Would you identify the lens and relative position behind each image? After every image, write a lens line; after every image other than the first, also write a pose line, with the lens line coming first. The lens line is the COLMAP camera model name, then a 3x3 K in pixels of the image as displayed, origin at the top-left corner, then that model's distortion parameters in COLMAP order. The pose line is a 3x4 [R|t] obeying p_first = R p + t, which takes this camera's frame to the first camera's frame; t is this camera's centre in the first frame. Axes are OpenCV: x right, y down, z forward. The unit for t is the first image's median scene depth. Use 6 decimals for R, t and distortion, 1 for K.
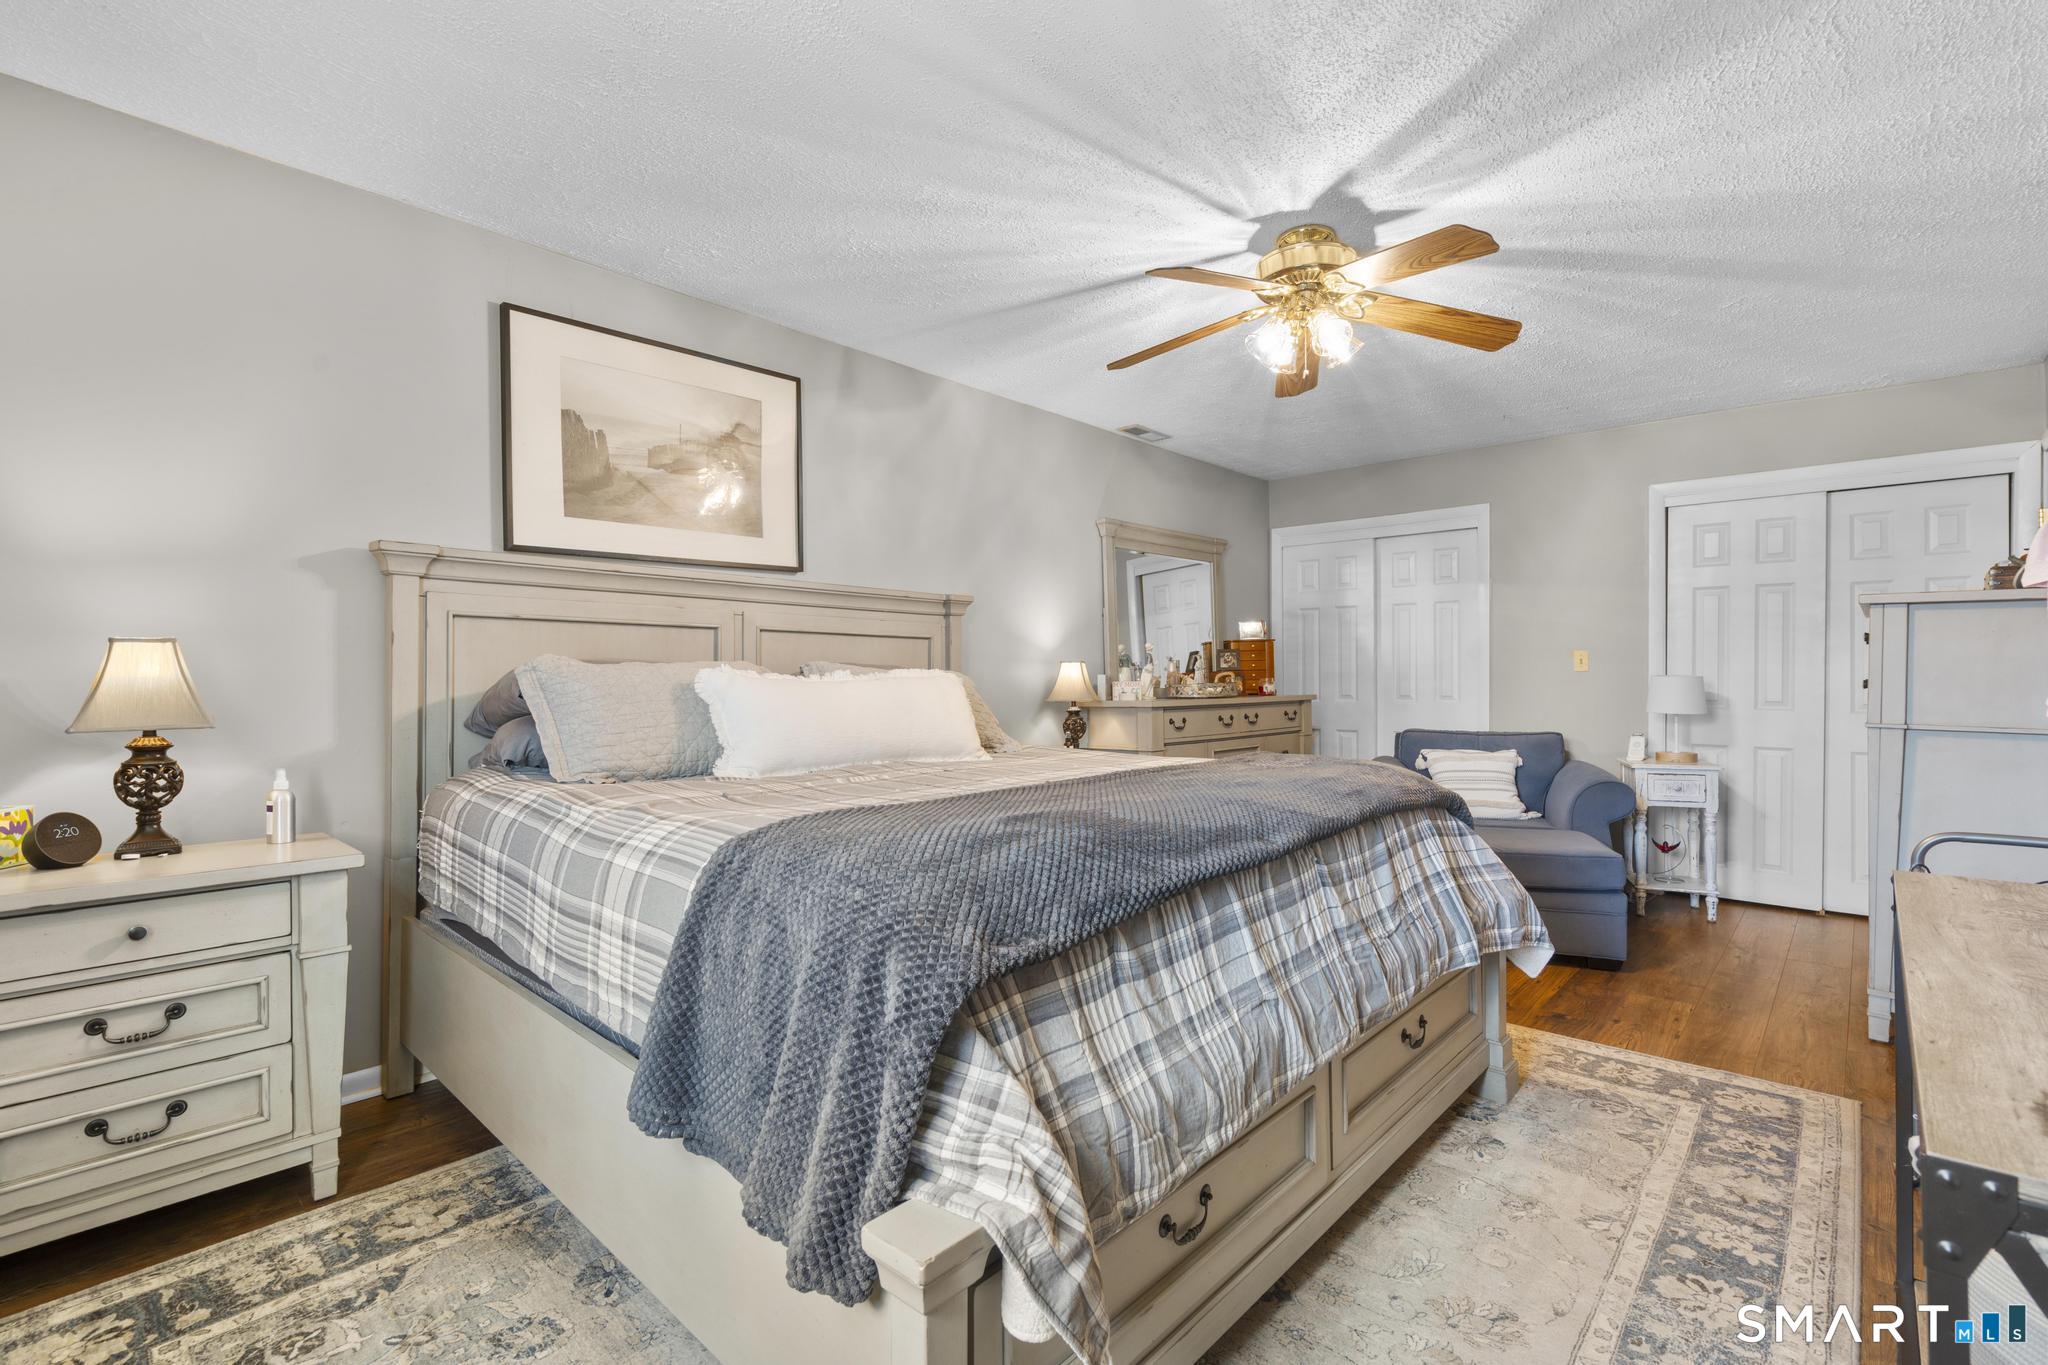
lens RADIAL K [[916.1, 0, 1015.9], [0, 916.1, 679.8], [0, 0, 1]] dist [-0.008074, 0.003111]
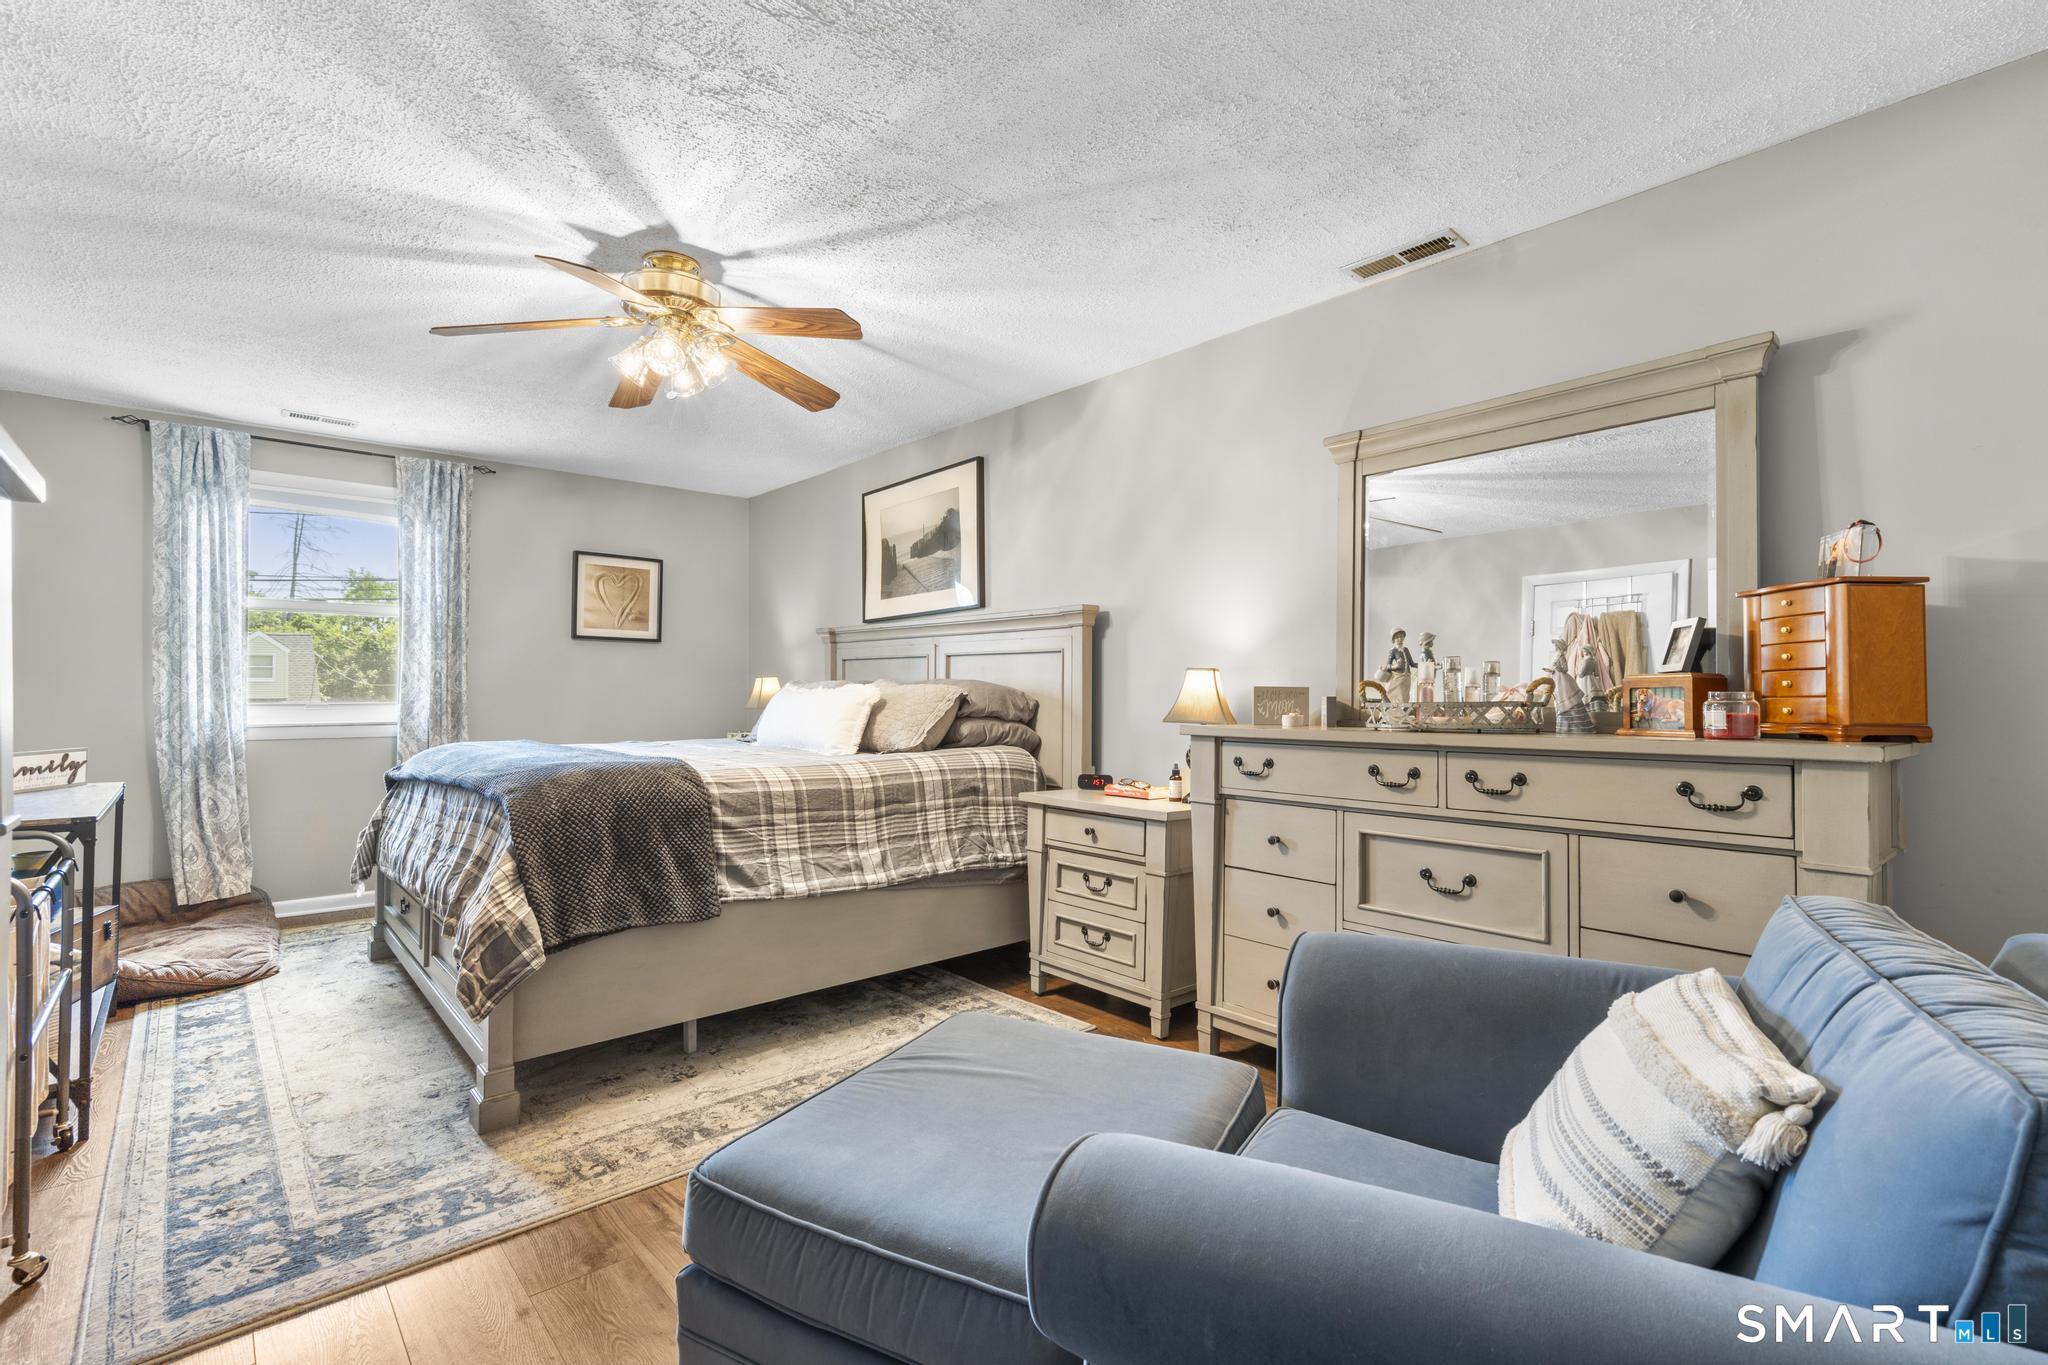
lens RADIAL K [[916.1, 0, 1015.9], [0, 916.1, 679.8], [0, 0, 1]] dist [-0.008074, 0.003111]
pose [[-0.086346, -0.014109, -0.996165, 1.442731], [-0.004046, 0.999896, -0.013812, -0.001194], [0.996257, 0.002837, -0.086394, 1.633903]]
